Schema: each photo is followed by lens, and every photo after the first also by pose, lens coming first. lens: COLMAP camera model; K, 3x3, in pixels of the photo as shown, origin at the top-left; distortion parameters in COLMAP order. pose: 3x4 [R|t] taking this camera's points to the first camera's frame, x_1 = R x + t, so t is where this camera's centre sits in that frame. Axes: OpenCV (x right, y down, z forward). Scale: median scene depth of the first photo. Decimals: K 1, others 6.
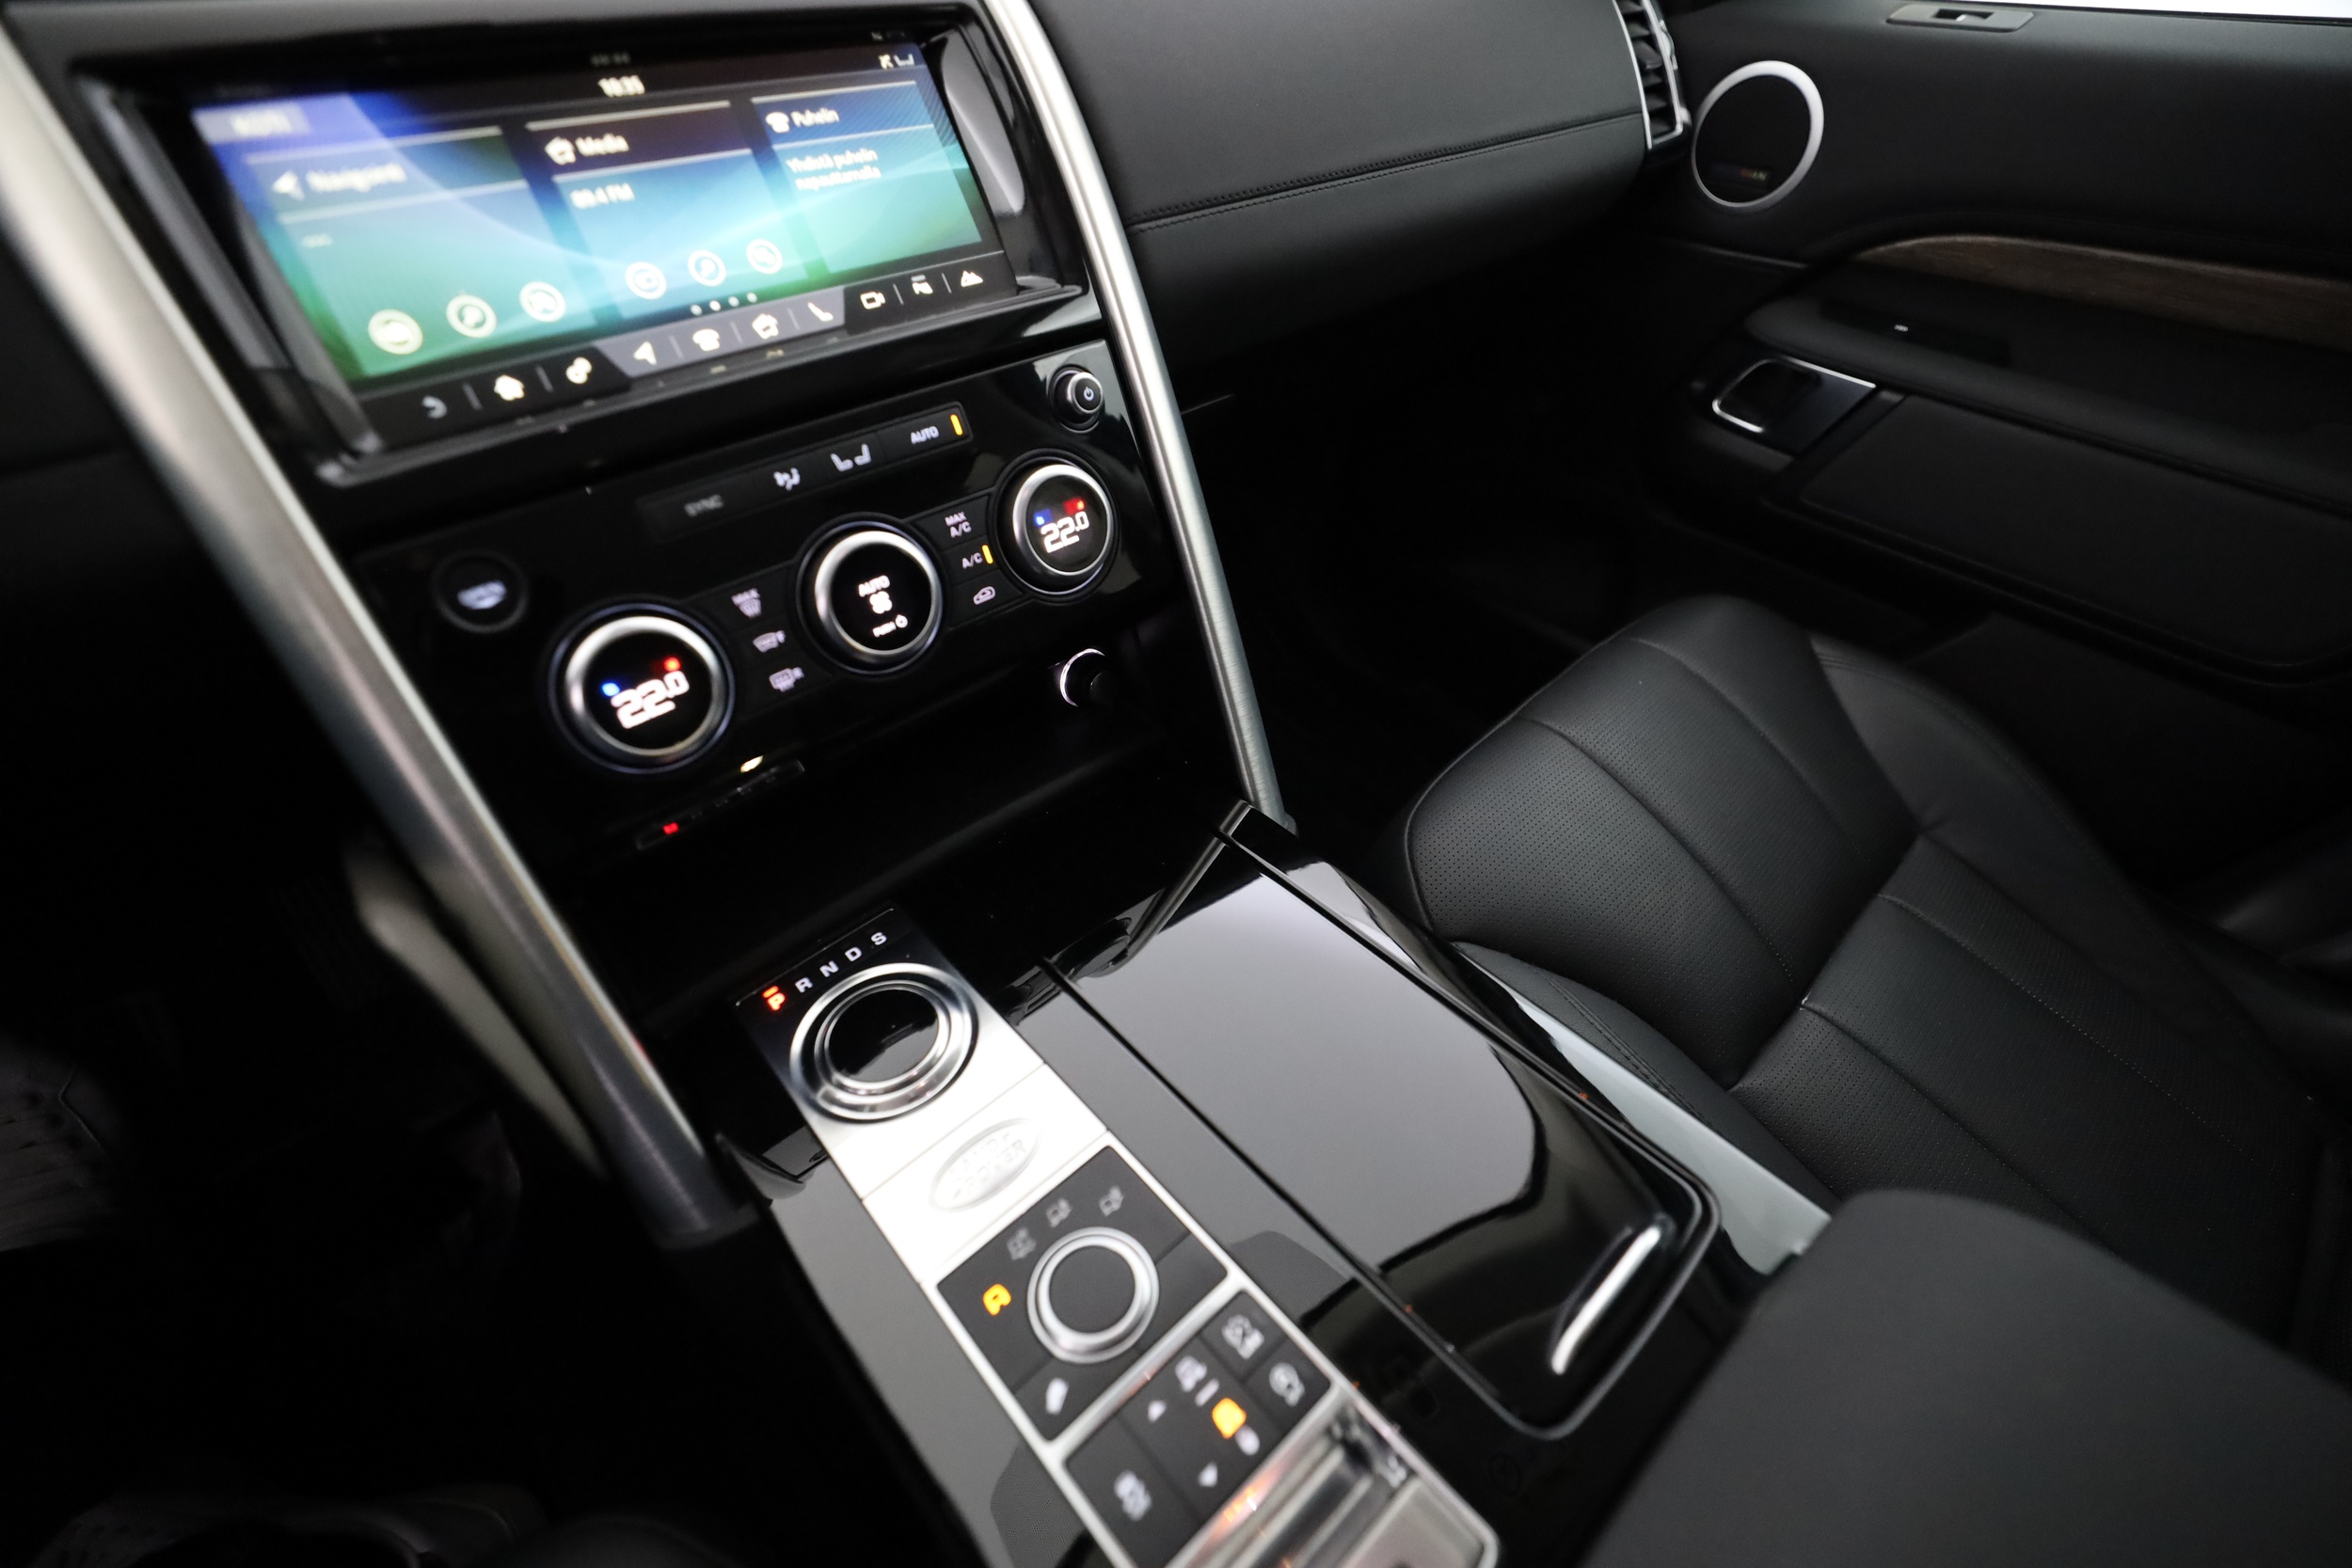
lens RADIAL K [[1034.8, 0, 1176.0], [0, 1034.8, 784.0], [0, 0, 1]] dist [-0.003626, 0.000015]
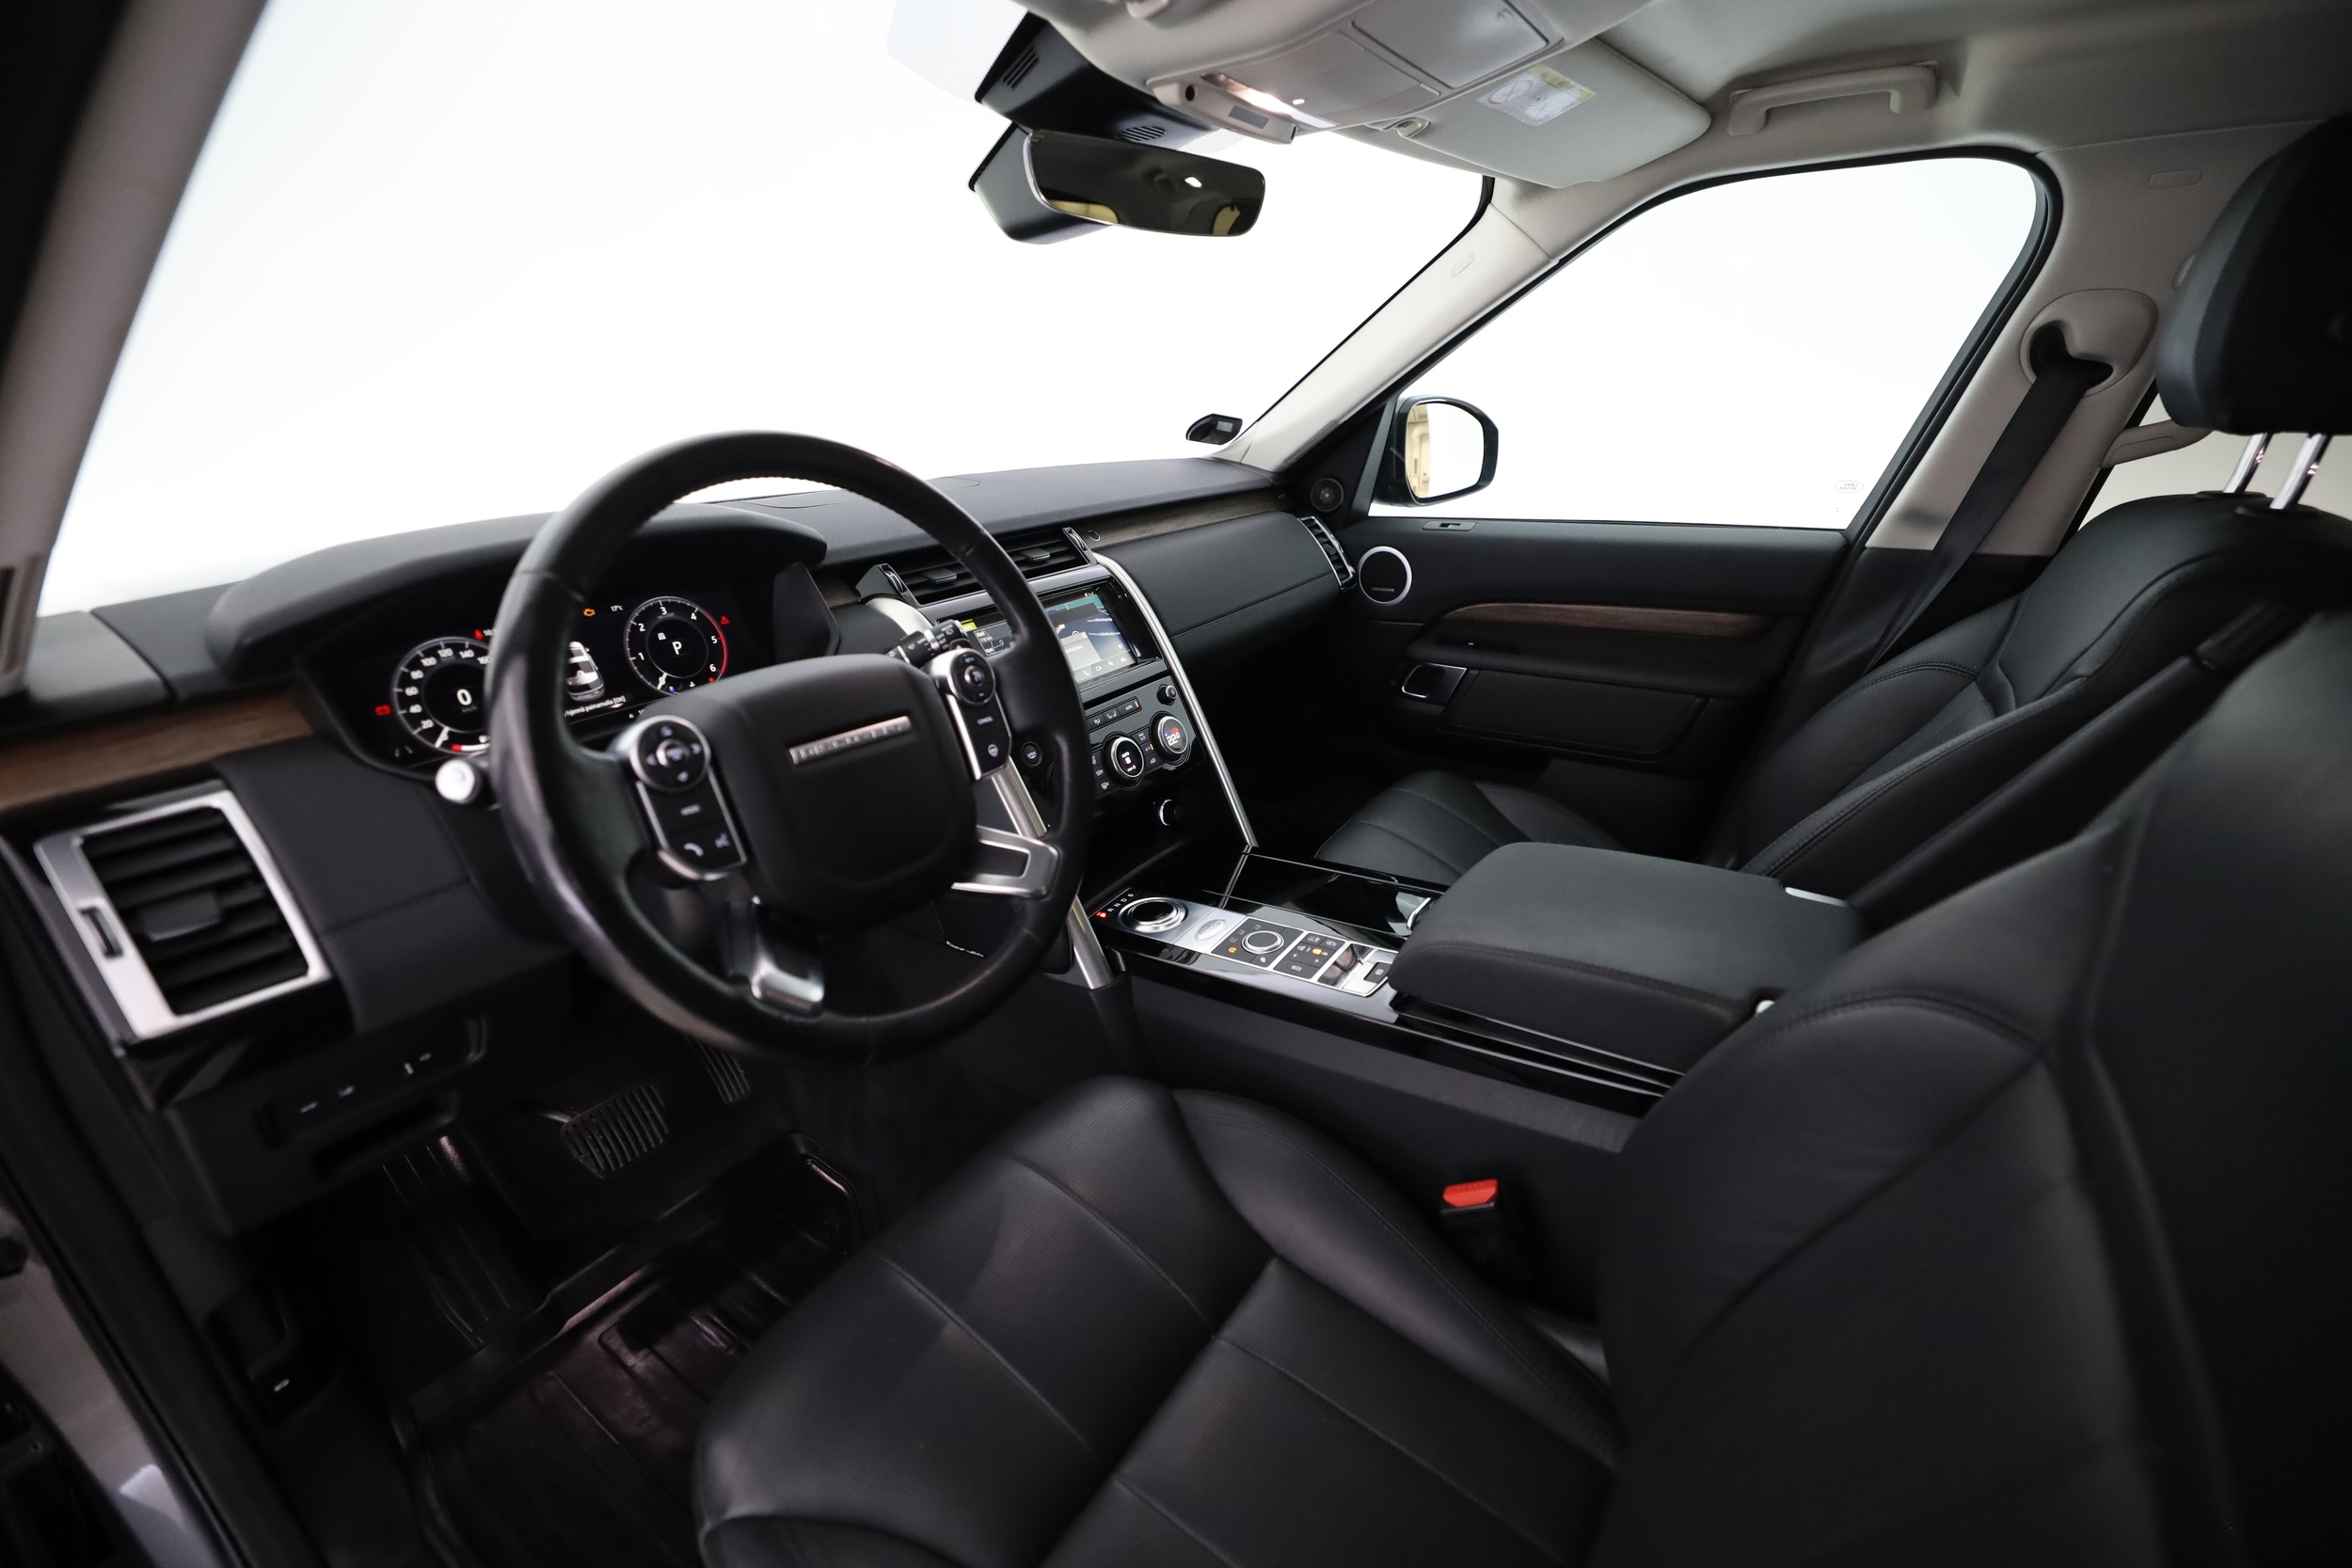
lens RADIAL K [[1034.8, 0, 1176.0], [0, 1034.8, 784.0], [0, 0, 1]] dist [-0.003626, 0.000015]
pose [[0.971433, -0.137844, 0.193173, -0.379118], [0.197142, 0.921889, -0.333550, 0.456641], [-0.132106, 0.362104, 0.922729, -0.863887]]
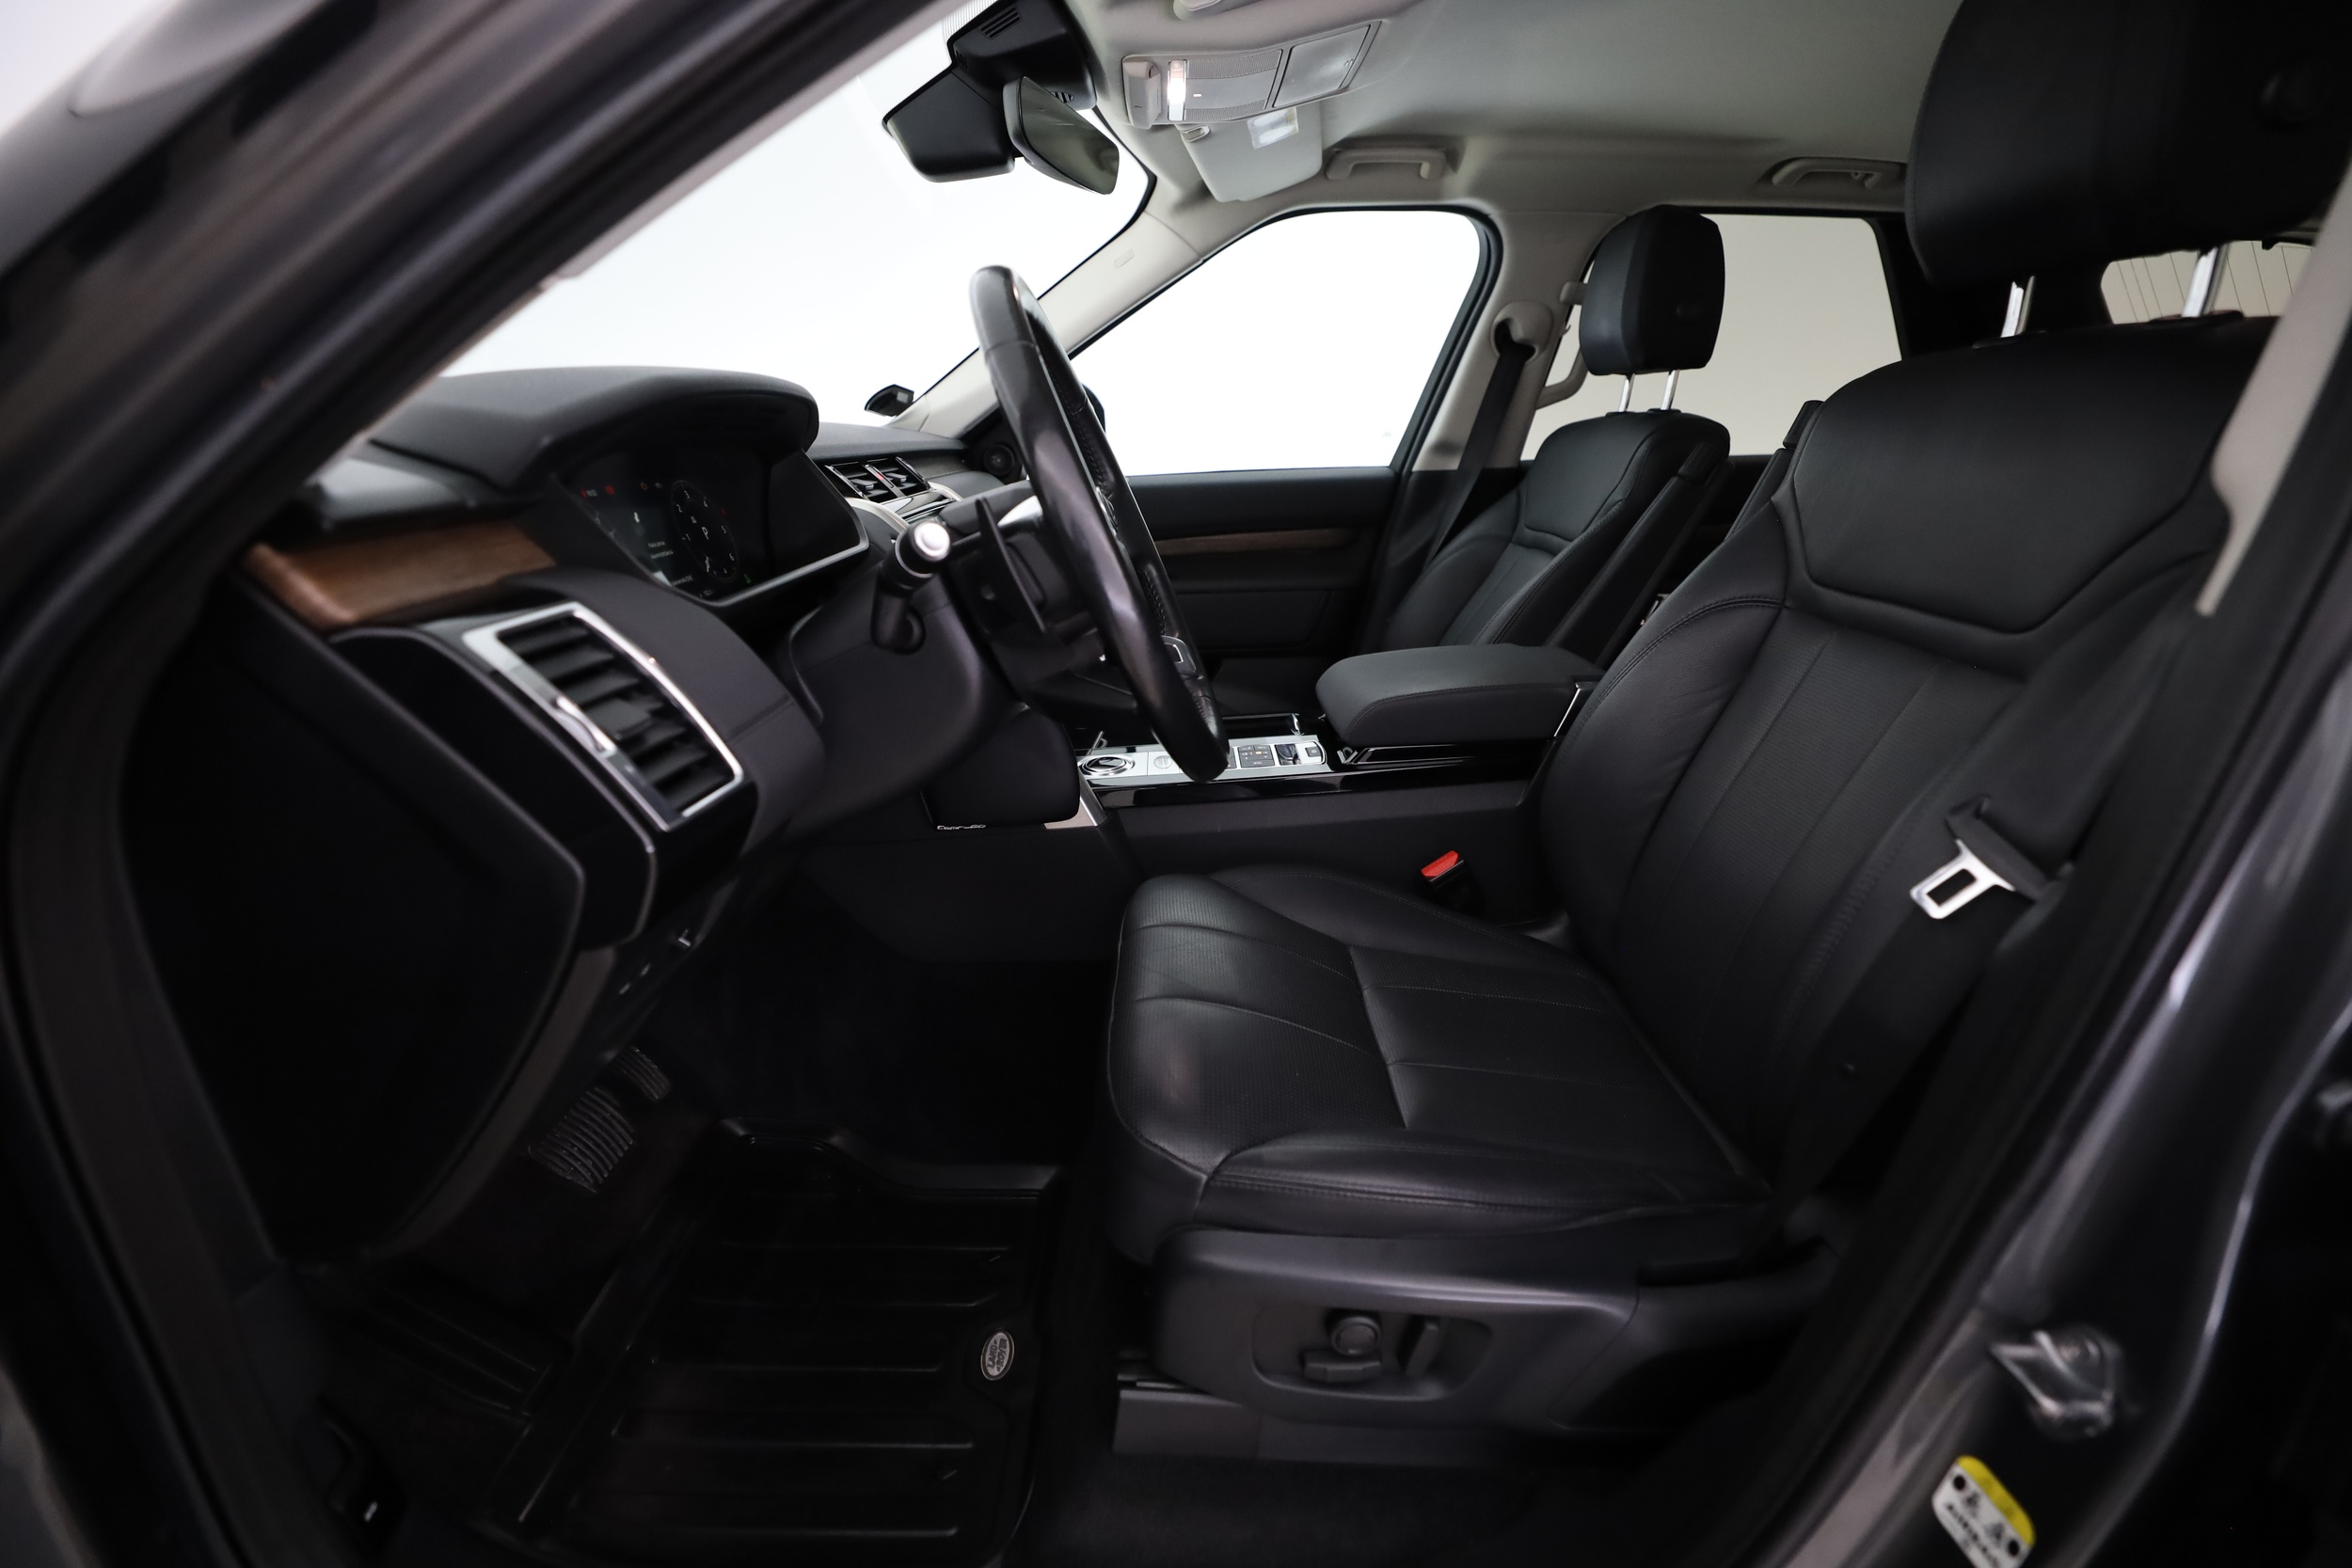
lens RADIAL K [[1034.8, 0, 1176.0], [0, 1034.8, 784.0], [0, 0, 1]] dist [-0.003626, 0.000015]
pose [[0.672630, -0.284292, 0.683188, -1.252457], [0.521866, 0.836802, -0.165586, 0.504920], [-0.524618, 0.467911, 0.711221, -0.709014]]
